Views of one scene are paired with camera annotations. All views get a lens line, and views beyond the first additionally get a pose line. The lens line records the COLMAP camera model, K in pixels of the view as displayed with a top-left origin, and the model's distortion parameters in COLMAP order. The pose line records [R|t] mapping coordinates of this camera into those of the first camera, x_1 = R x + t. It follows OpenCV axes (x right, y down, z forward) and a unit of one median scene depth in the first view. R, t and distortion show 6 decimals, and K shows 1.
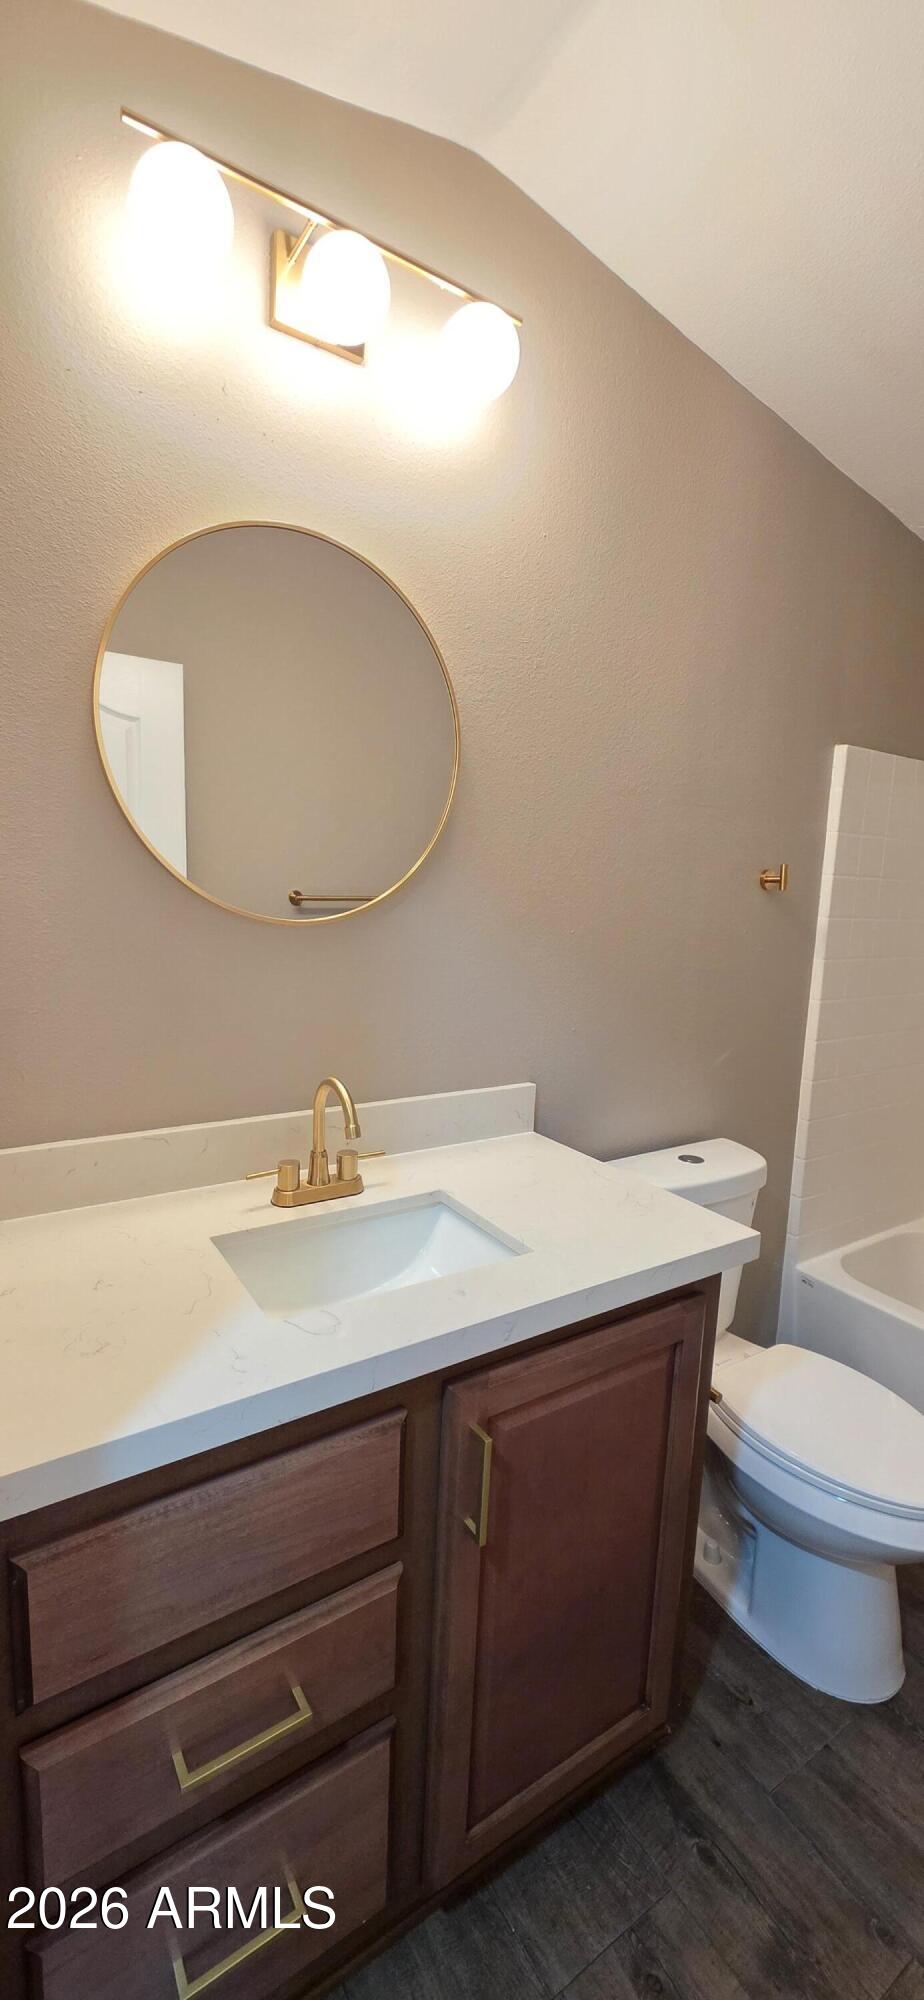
lens RADIAL K [[795.0, 0, 444.8], [0, 795.0, 991.5], [0, 0, 1]] dist [-0.002494, -0.000210]
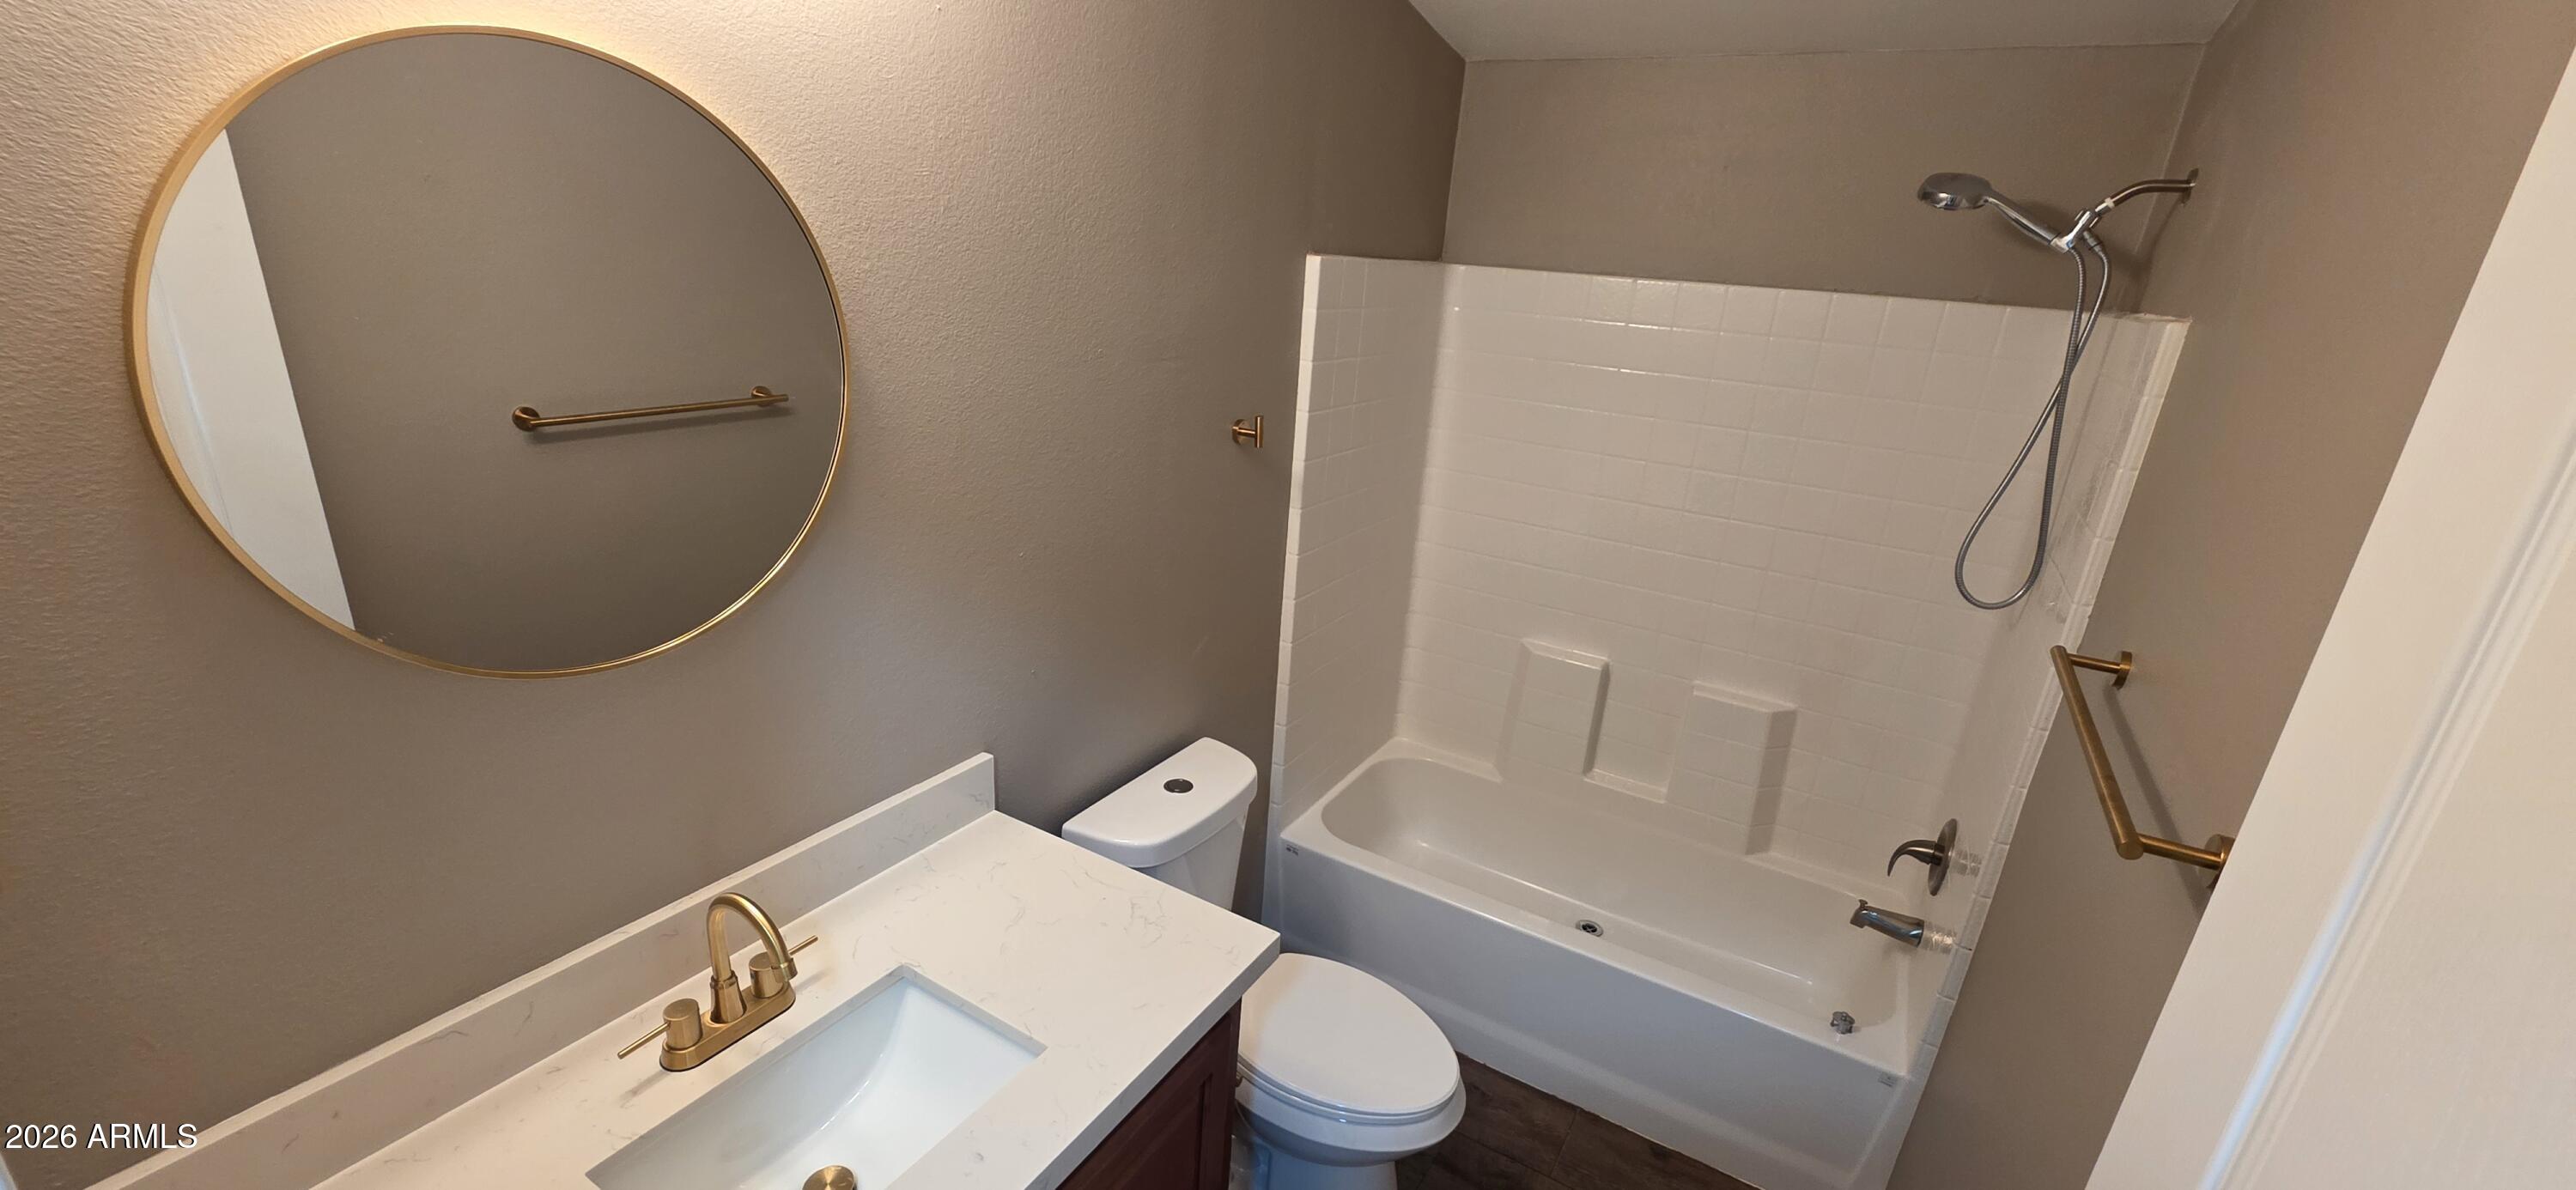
lens RADIAL K [[1023.9, 0, 1285.3], [0, 1023.9, 617.2], [0, 0, 1]] dist [-0.002494, -0.000210]
pose [[0.891217, -0.129508, 0.434695, -0.049623], [0.030245, 0.973206, 0.227937, -0.237143], [-0.452567, -0.189994, 0.871255, 0.017997]]
